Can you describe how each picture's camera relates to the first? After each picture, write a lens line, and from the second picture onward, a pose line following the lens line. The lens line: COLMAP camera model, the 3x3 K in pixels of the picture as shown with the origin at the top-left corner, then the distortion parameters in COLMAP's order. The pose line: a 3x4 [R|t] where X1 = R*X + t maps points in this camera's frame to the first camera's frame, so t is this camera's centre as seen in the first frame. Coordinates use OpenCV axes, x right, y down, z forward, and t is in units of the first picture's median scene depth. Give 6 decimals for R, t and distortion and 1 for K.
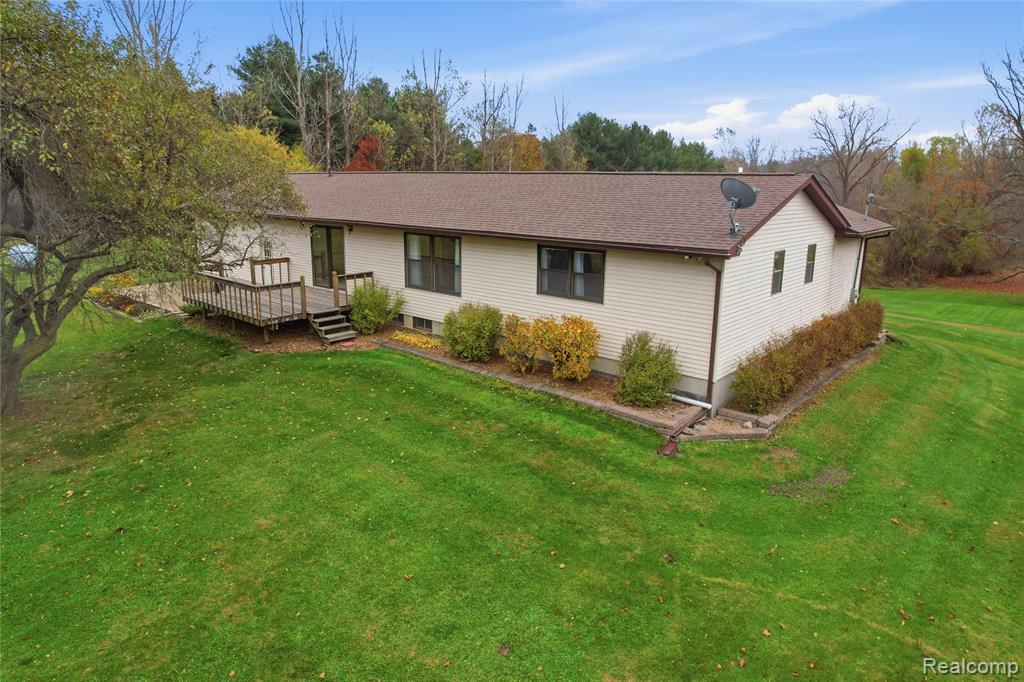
lens RADIAL K [[654.7, 0, 520.9], [0, 654.7, 342.8], [0, 0, 1]] dist [-0.057718, 0.048894]
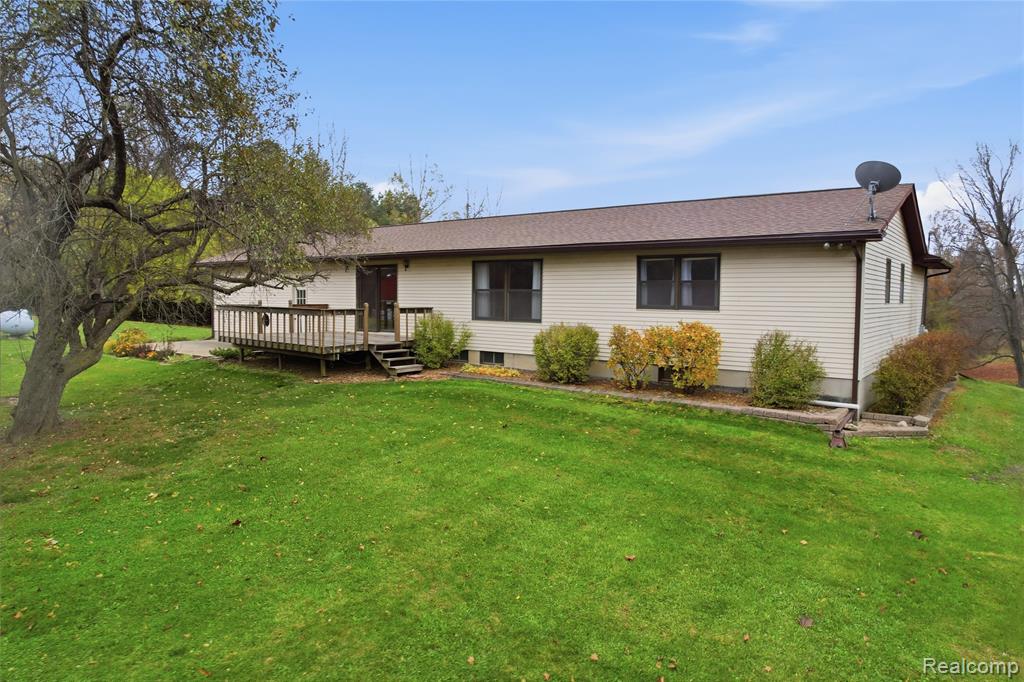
lens RADIAL K [[654.7, 0, 521.1], [0, 654.7, 346.2], [0, 0, 1]] dist [-0.057718, 0.048894]
pose [[0.997974, -0.007101, 0.063233, -0.220947], [0.017765, 0.985331, -0.169725, 0.147673], [-0.061100, 0.170504, 0.983461, 0.112119]]
